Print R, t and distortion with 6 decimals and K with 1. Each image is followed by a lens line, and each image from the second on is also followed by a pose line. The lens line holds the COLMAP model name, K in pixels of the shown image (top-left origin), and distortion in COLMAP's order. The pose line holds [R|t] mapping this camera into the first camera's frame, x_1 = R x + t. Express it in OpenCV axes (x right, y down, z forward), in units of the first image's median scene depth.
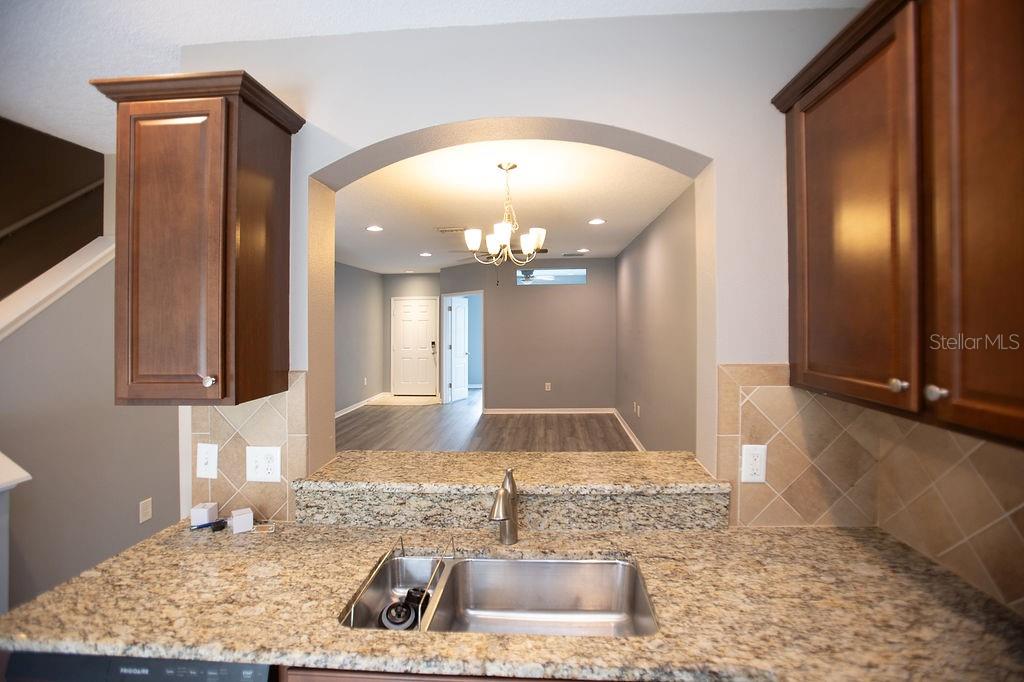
lens RADIAL K [[472.6, 0, 514.2], [0, 472.6, 326.3], [0, 0, 1]] dist [-0.040431, -0.000083]
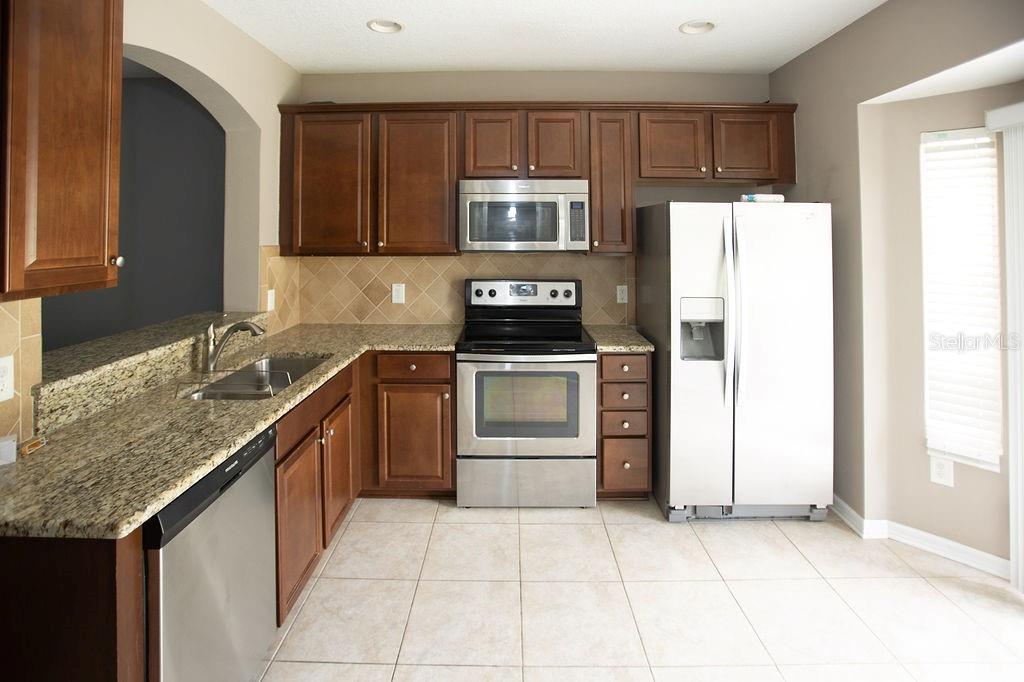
lens RADIAL K [[472.6, 0, 514.2], [0, 472.6, 326.3], [0, 0, 1]] dist [-0.040431, -0.000083]
pose [[-0.063592, -0.178580, 0.981868, -1.413842], [0.004557, 0.983797, 0.179226, 0.067254], [-0.997966, 0.015872, -0.061748, 0.144045]]
